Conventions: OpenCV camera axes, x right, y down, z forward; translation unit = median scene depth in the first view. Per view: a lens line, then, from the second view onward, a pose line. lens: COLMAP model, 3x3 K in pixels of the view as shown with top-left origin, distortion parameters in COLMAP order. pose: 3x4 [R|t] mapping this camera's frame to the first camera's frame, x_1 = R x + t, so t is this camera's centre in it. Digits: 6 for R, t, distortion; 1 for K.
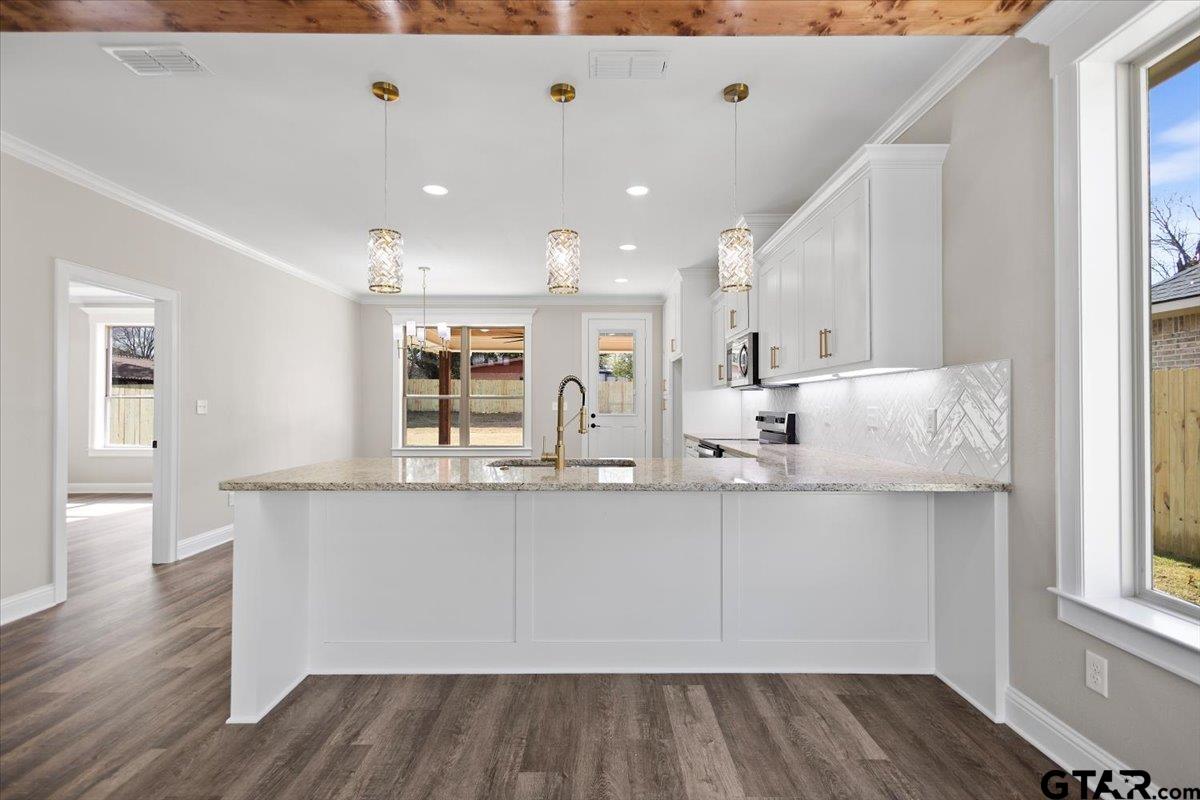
lens RADIAL K [[551.4, 0, 590.3], [0, 551.4, 403.3], [0, 0, 1]] dist [0.007849, -0.001803]
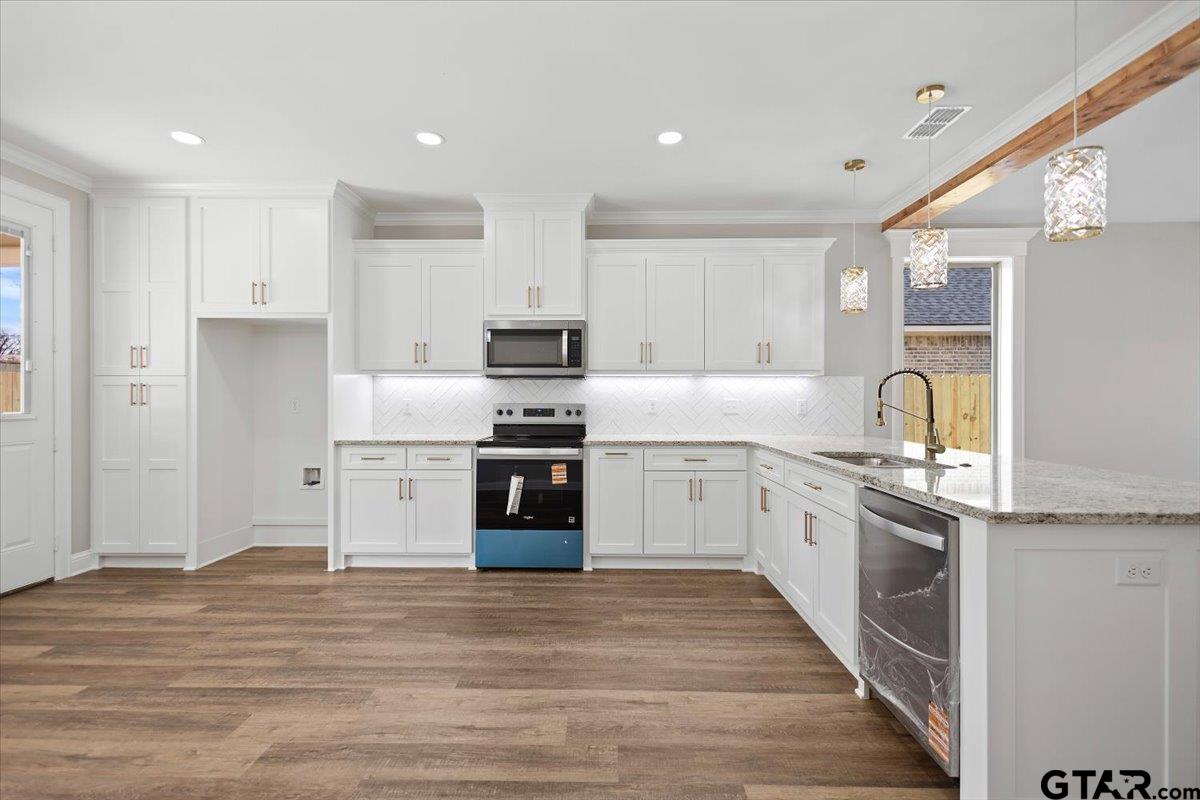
lens RADIAL K [[551.4, 0, 603.6], [0, 551.4, 398.2], [0, 0, 1]] dist [0.007849, -0.001803]
pose [[0.011724, -0.000468, 0.999931, -0.654124], [-0.007473, 0.999972, 0.000556, 0.004615], [-0.999903, -0.007479, 0.011721, 0.956427]]
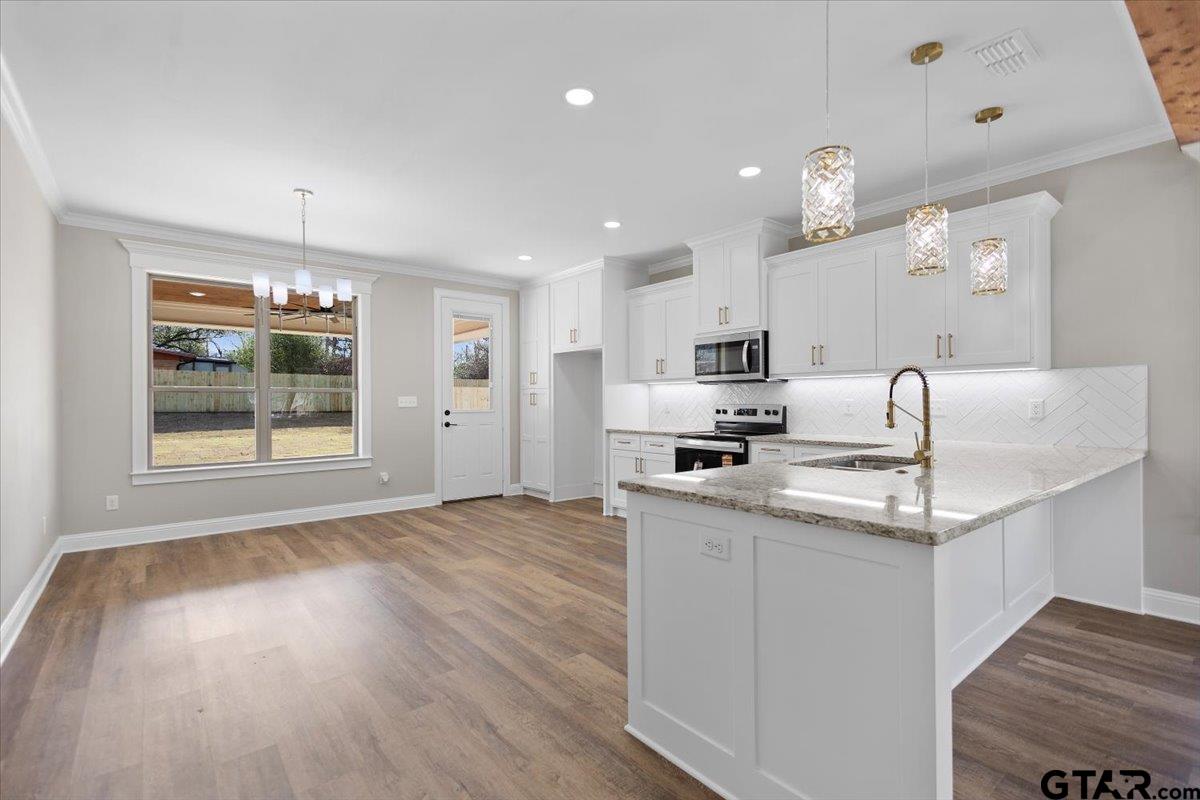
lens RADIAL K [[551.4, 0, 597.8], [0, 551.4, 397.7], [0, 0, 1]] dist [0.007849, -0.001803]
pose [[0.774425, -0.001242, 0.632664, -0.627745], [0.001883, 0.999998, -0.000341, 0.001520], [-0.632663, 0.001456, 0.774426, 0.374865]]
